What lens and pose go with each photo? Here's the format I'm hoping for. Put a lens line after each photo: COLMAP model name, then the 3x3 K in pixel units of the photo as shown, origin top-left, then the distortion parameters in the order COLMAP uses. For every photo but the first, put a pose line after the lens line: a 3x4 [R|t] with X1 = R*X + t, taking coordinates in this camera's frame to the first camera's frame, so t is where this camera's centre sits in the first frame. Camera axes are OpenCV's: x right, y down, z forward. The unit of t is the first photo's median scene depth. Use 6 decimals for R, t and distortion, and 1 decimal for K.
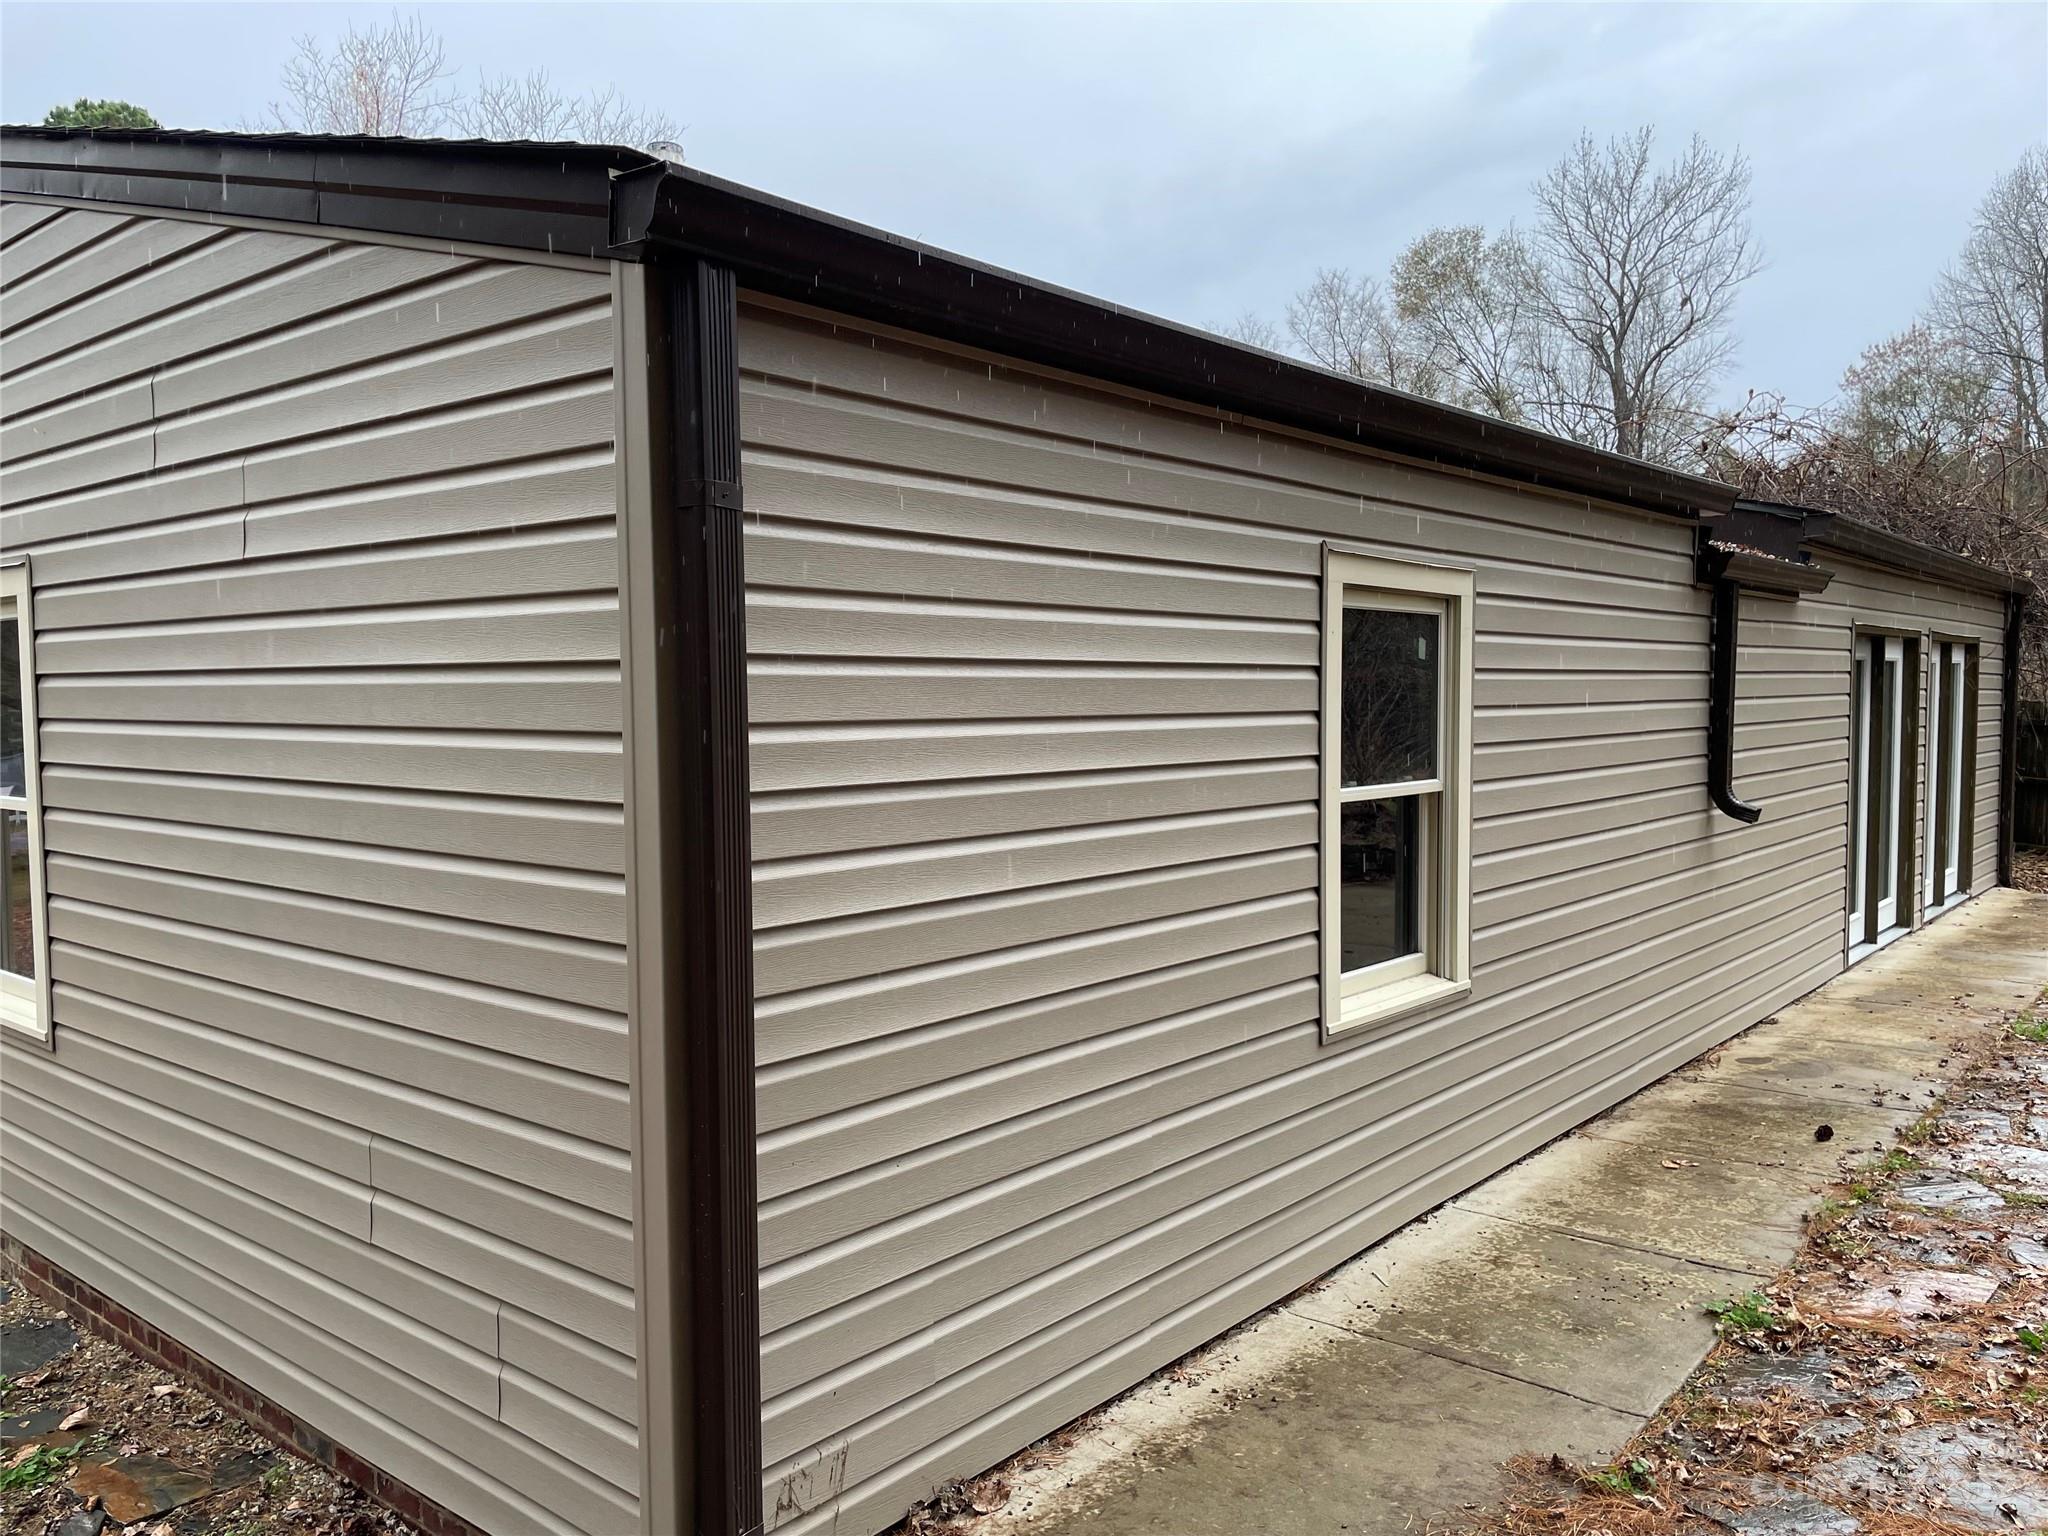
lens RADIAL K [[1562.7, 0, 1030.8], [0, 1562.7, 761.4], [0, 0, 1]] dist [0.100282, -0.137466]
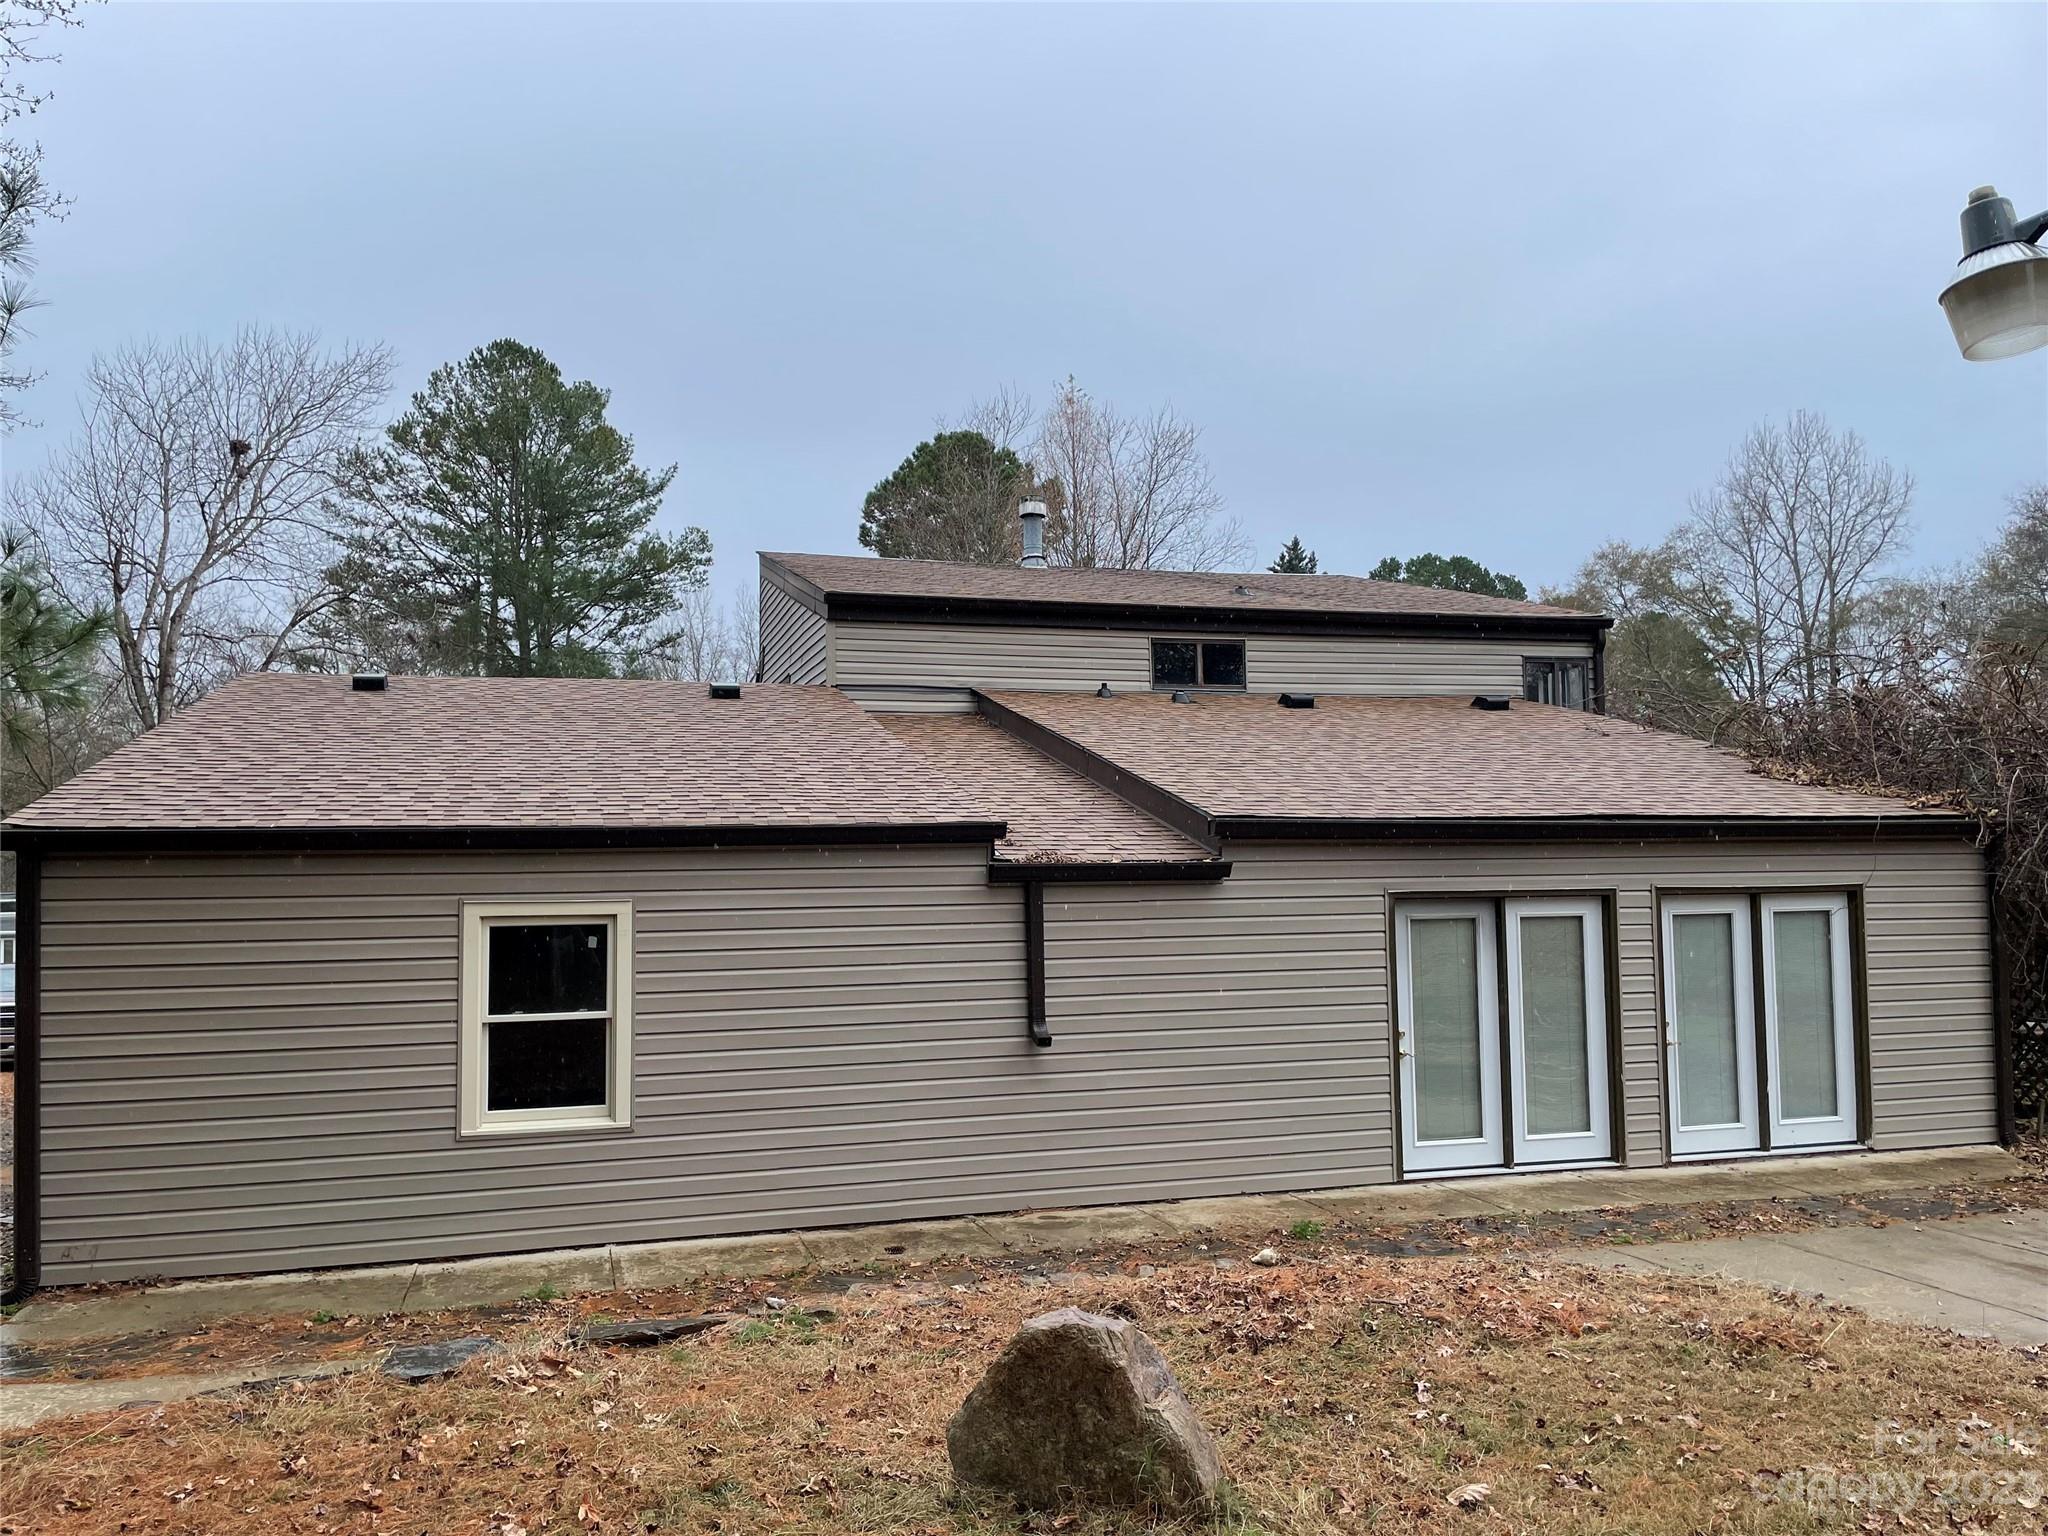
lens RADIAL K [[1562.7, 0, 1030.8], [0, 1562.7, 761.4], [0, 0, 1]] dist [0.100282, -0.137466]
pose [[0.823245, -0.035353, -0.566584, 1.734202], [-0.019259, 0.995745, -0.090114, -0.124849], [0.567359, 0.085098, 0.819062, -0.278026]]
